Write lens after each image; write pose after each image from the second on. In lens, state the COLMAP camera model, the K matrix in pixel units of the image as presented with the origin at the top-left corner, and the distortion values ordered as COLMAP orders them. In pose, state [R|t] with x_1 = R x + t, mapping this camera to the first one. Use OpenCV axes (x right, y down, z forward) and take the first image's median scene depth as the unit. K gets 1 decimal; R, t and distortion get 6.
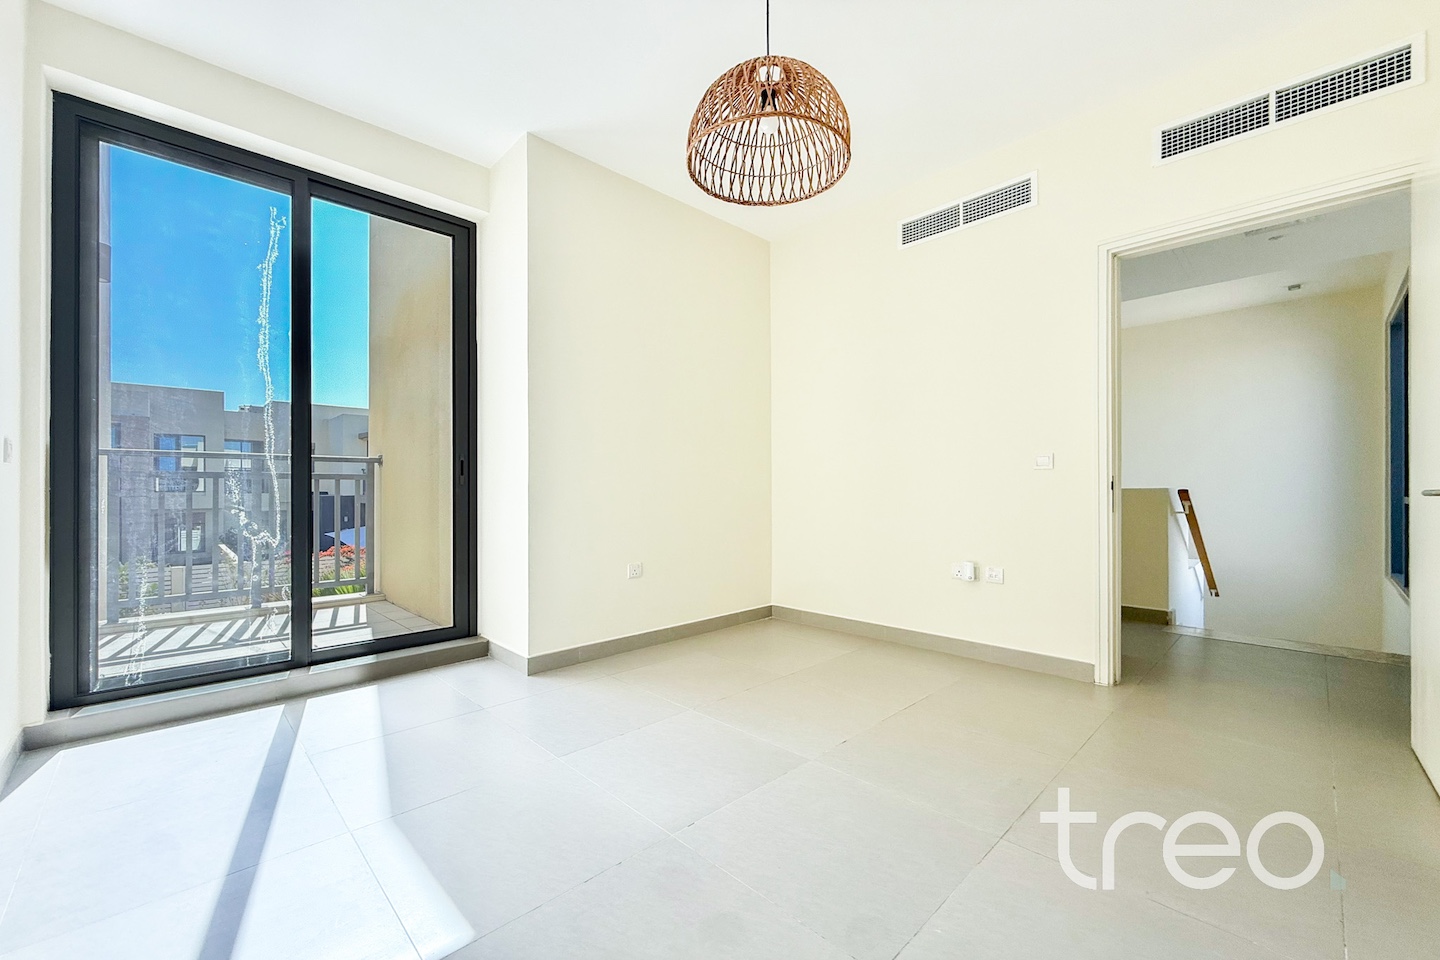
lens RADIAL K [[582.9, 0, 680.9], [0, 582.9, 484.5], [0, 0, 1]] dist [-0.000737, -0.000028]
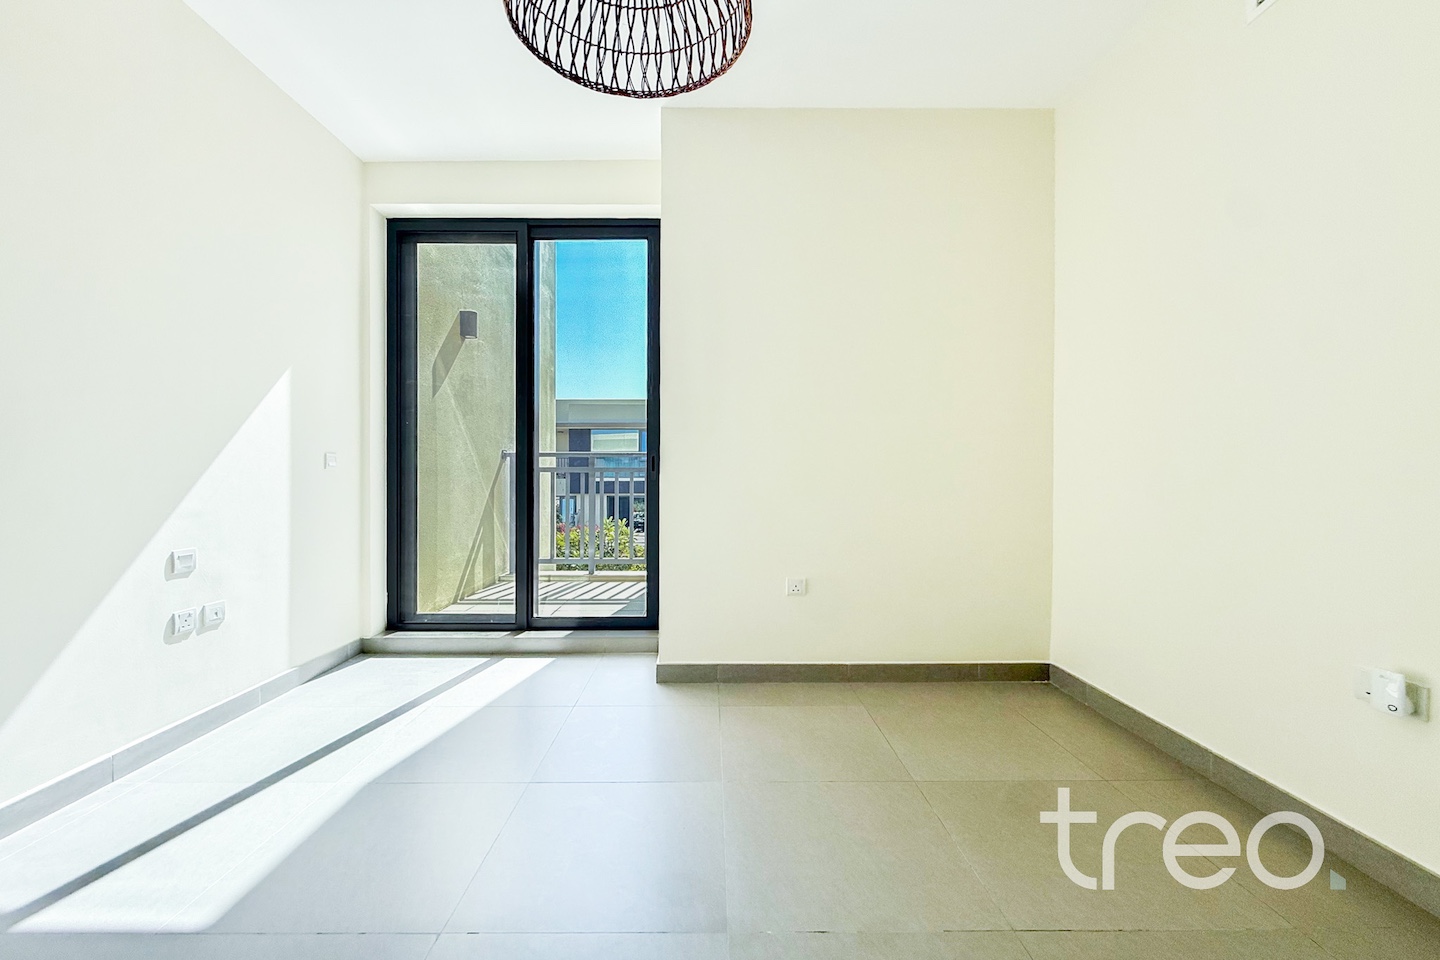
lens RADIAL K [[574.1, 0, 715.9], [0, 574.1, 478.1], [0, 0, 1]] dist [-0.005687, 0.000192]
pose [[0.738515, 0.005786, -0.674212, 0.461326], [0.002436, 0.999934, 0.011249, -0.016817], [0.674232, -0.009950, 0.738452, 0.398155]]
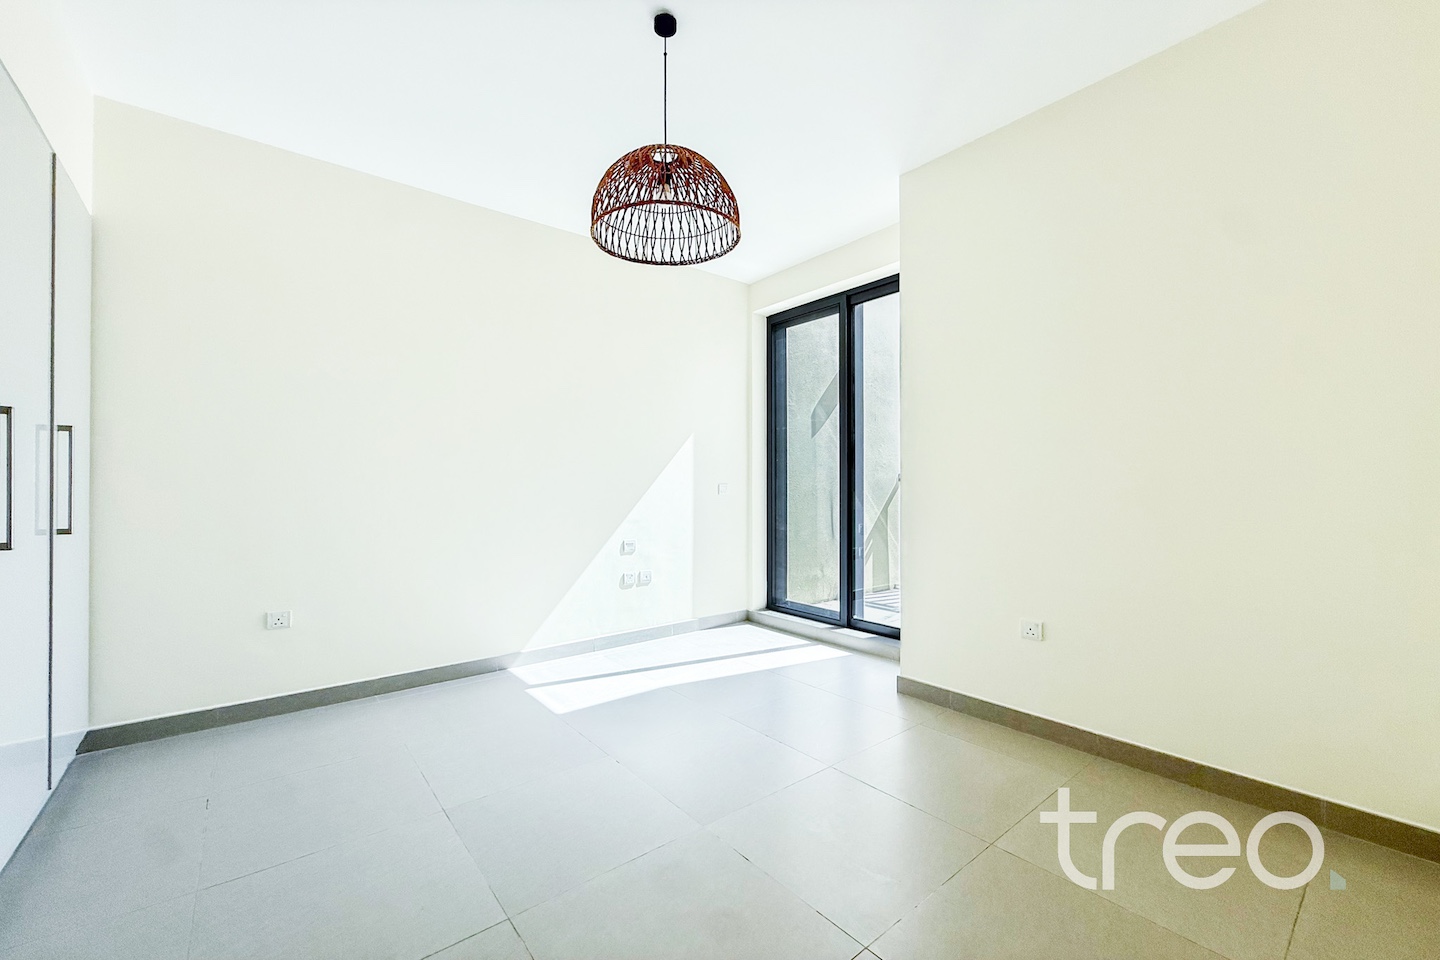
lens RADIAL K [[562.3, 0, 720.0], [0, 562.3, 480.0], [0, 0, 1]] dist [0.000620, 0.000009]
pose [[-0.046591, -0.008732, -0.998876, 0.816495], [0.004445, 0.999950, -0.008949, -0.050569], [0.998904, -0.004857, -0.046550, 0.769698]]
